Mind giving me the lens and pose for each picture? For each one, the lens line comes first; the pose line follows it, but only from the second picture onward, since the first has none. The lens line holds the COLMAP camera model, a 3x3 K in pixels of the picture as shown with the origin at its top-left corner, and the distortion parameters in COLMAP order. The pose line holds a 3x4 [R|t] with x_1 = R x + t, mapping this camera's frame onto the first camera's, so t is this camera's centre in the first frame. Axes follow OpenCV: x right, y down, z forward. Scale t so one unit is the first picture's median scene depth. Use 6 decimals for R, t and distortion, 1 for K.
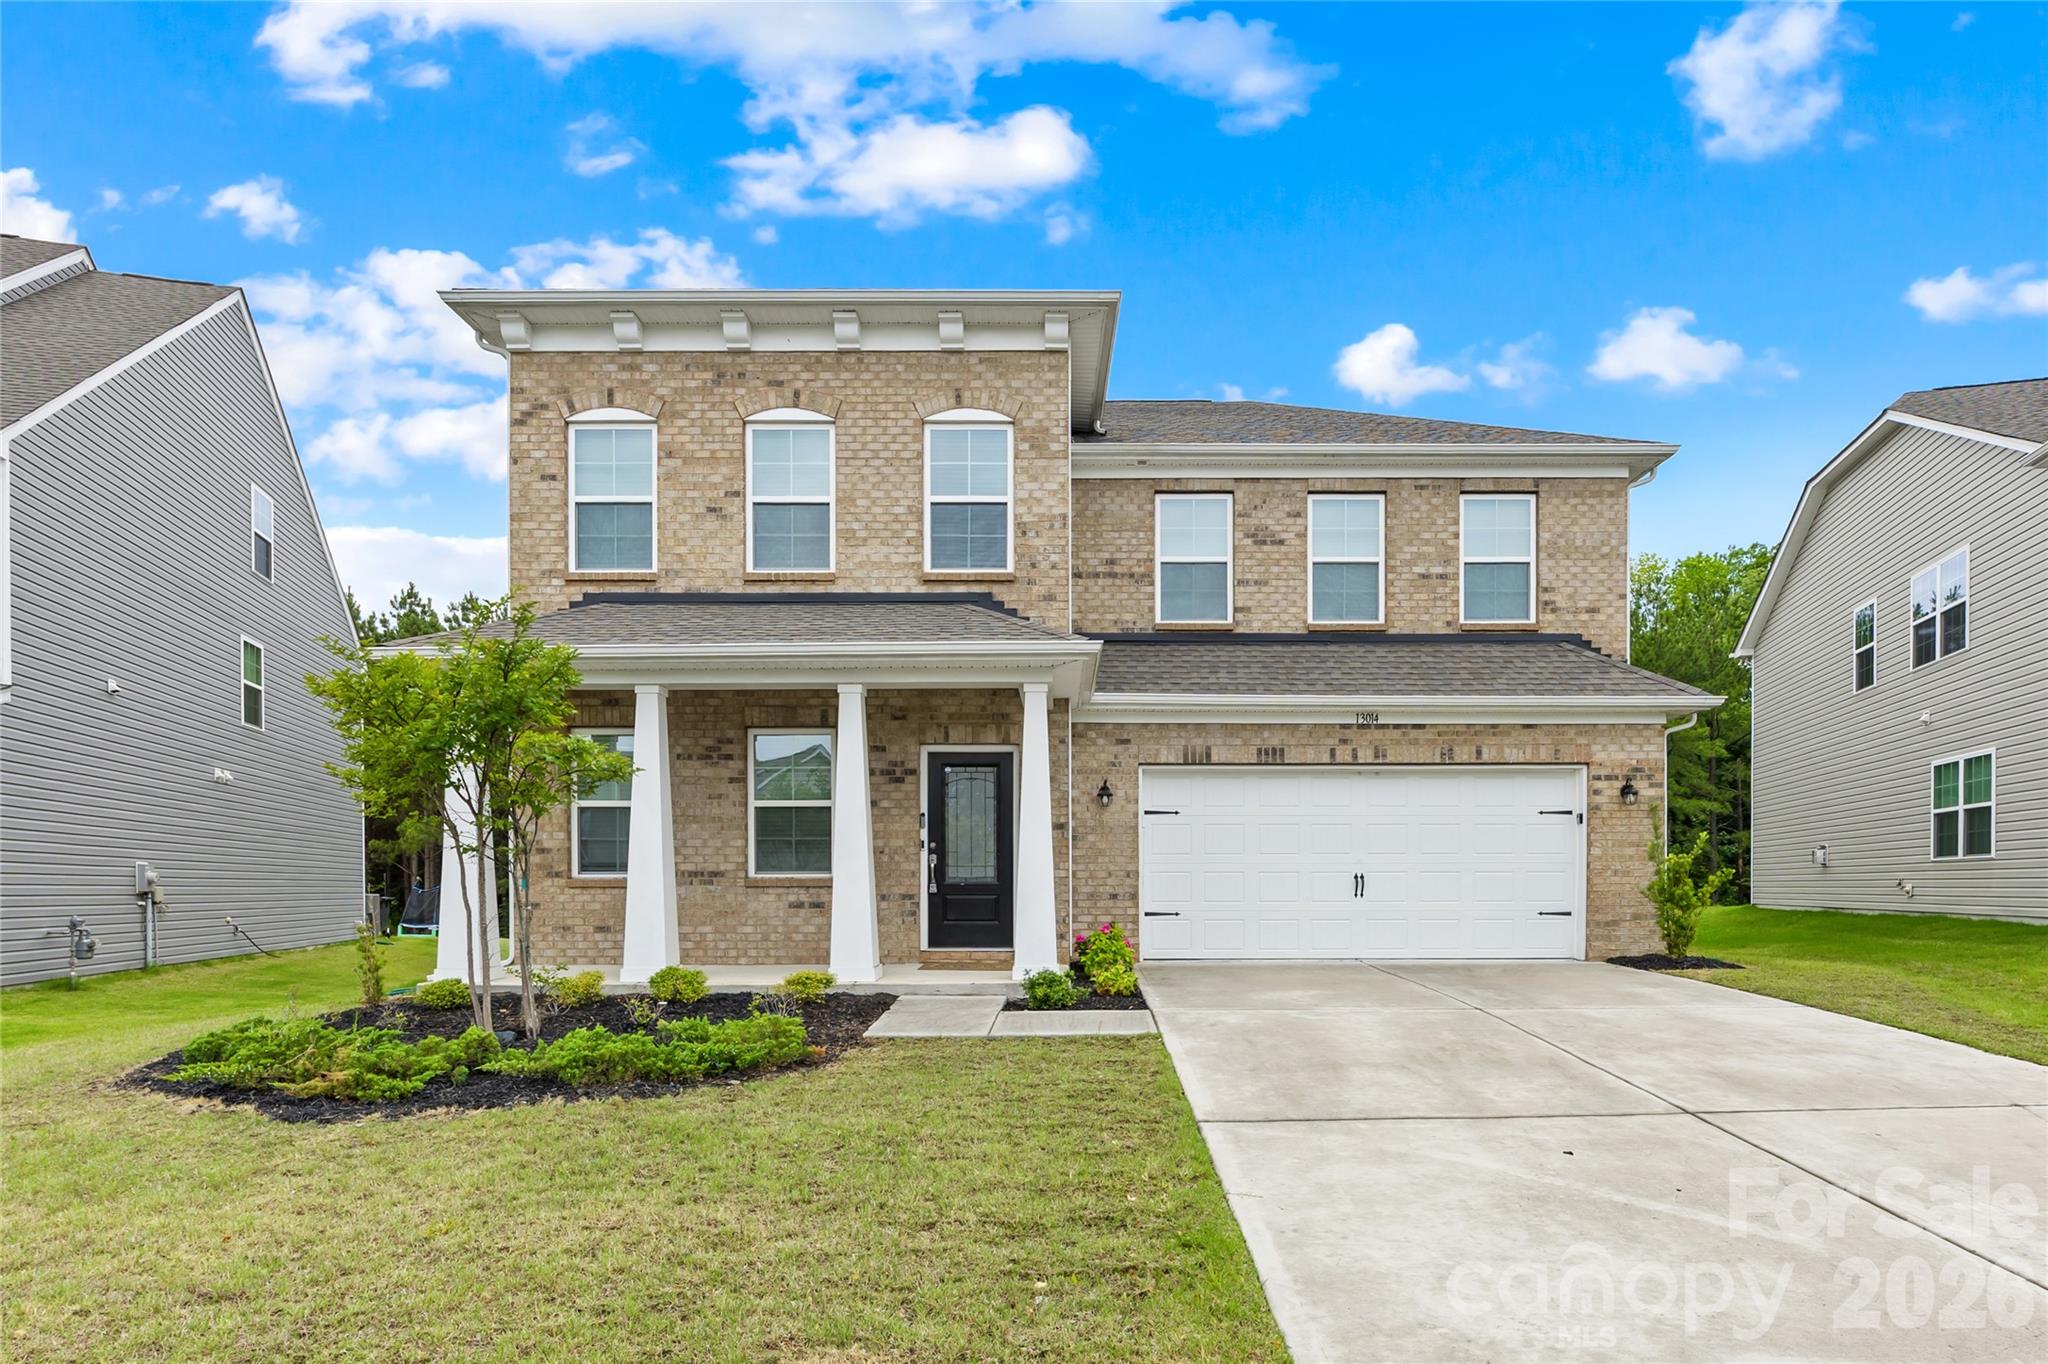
lens RADIAL K [[1165.4, 0, 1031.9], [0, 1165.4, 900.8], [0, 0, 1]] dist [-0.002989, -0.000267]
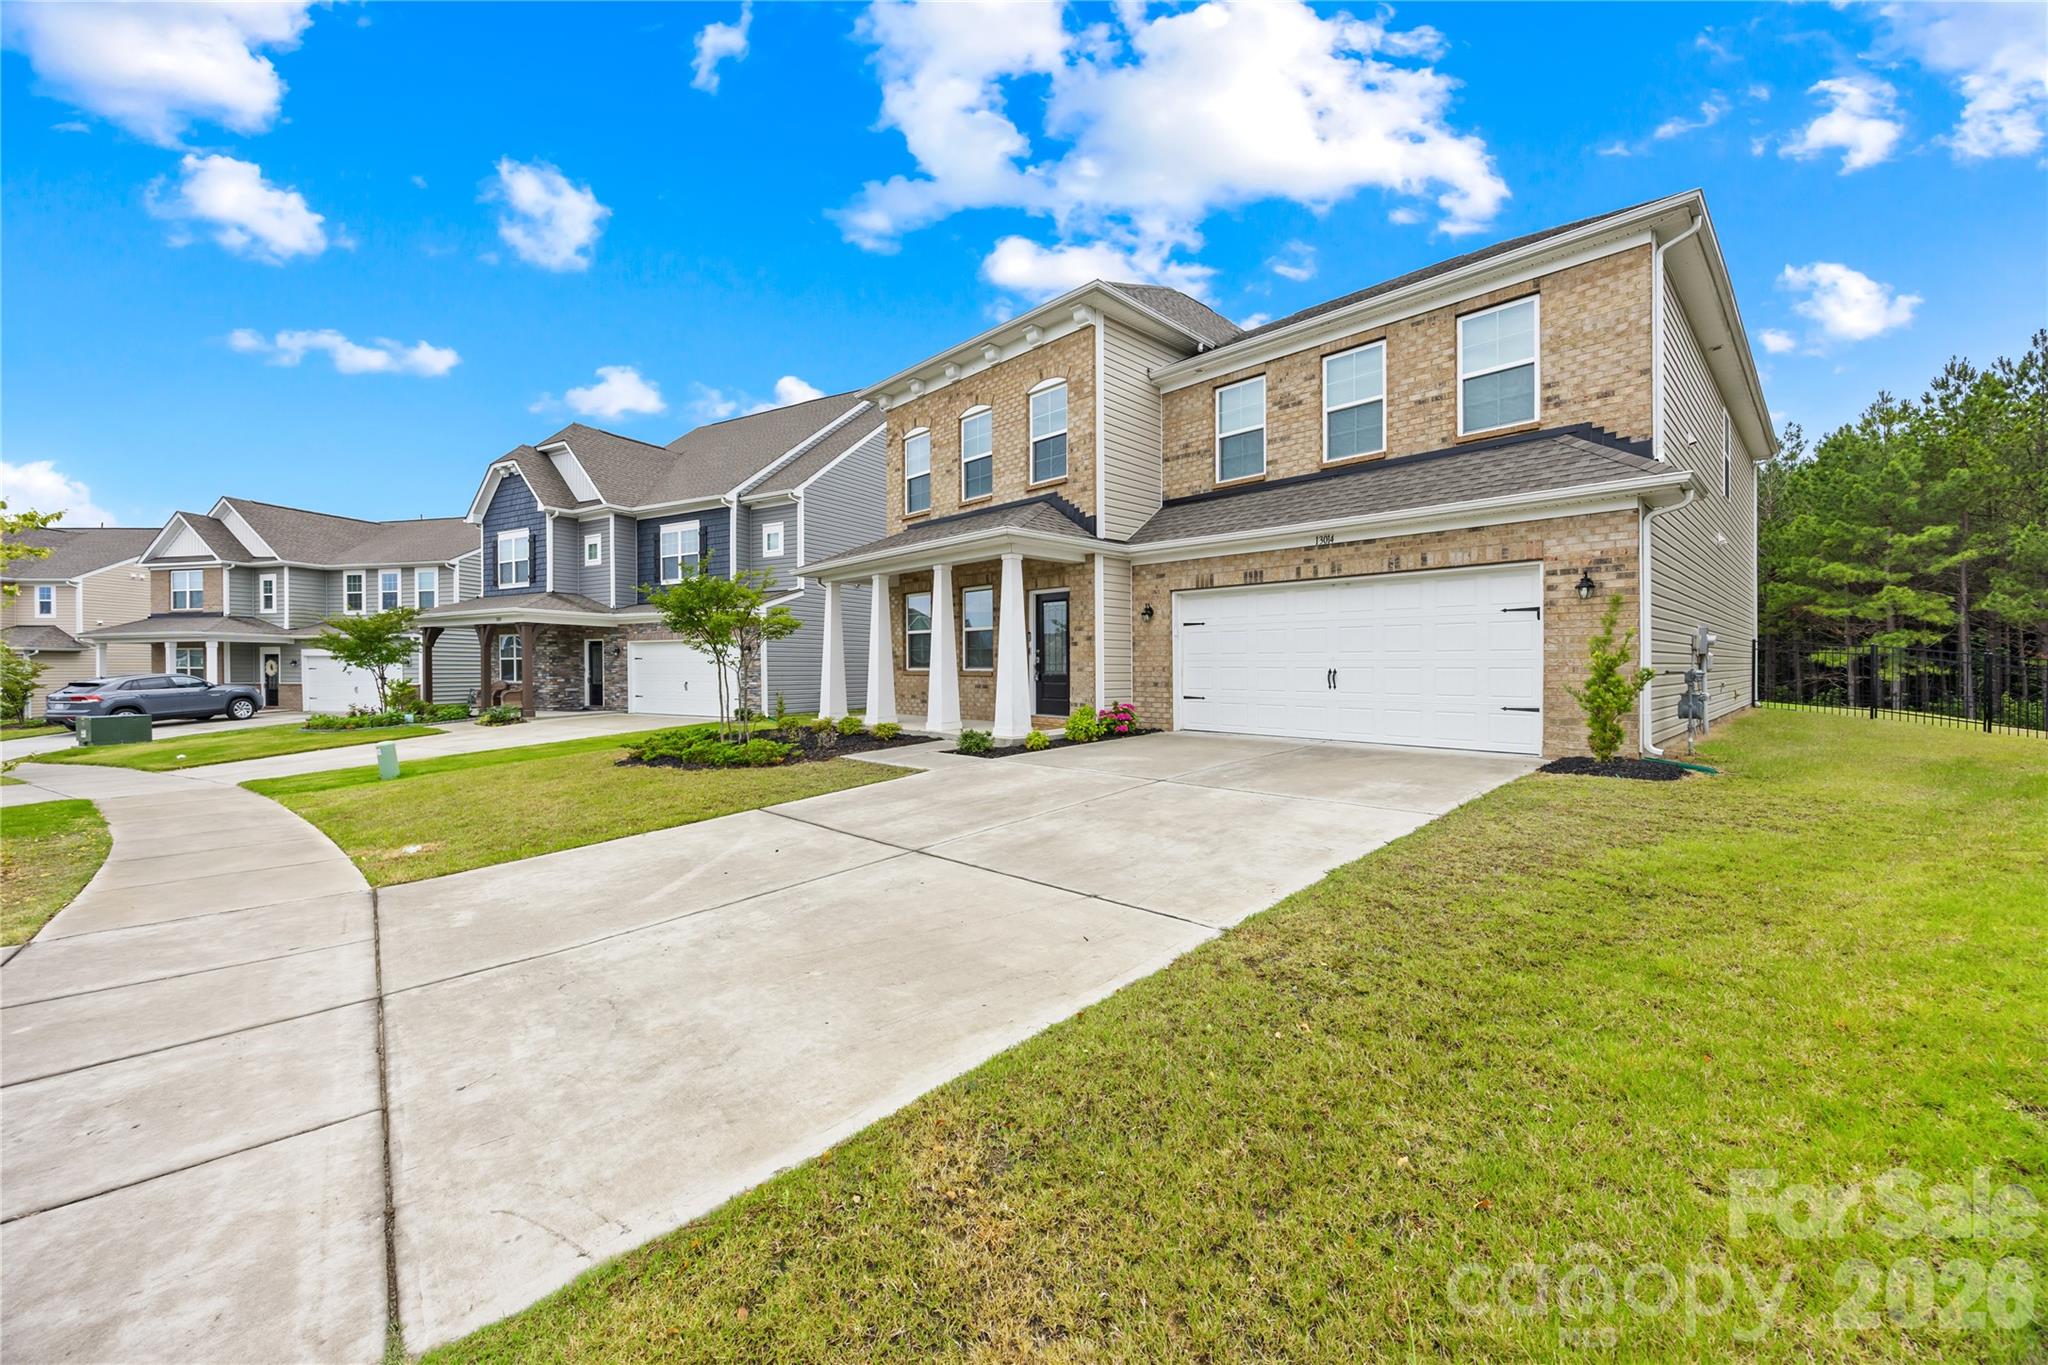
lens RADIAL K [[798.1, 0, 985.6], [0, 798.1, 675.9], [0, 0, 1]] dist [-0.001911, -0.000038]
pose [[0.663319, 0.010034, -0.748270, 0.673901], [-0.010580, 0.999936, 0.004030, -0.016243], [0.748262, 0.005243, 0.663383, 0.195334]]
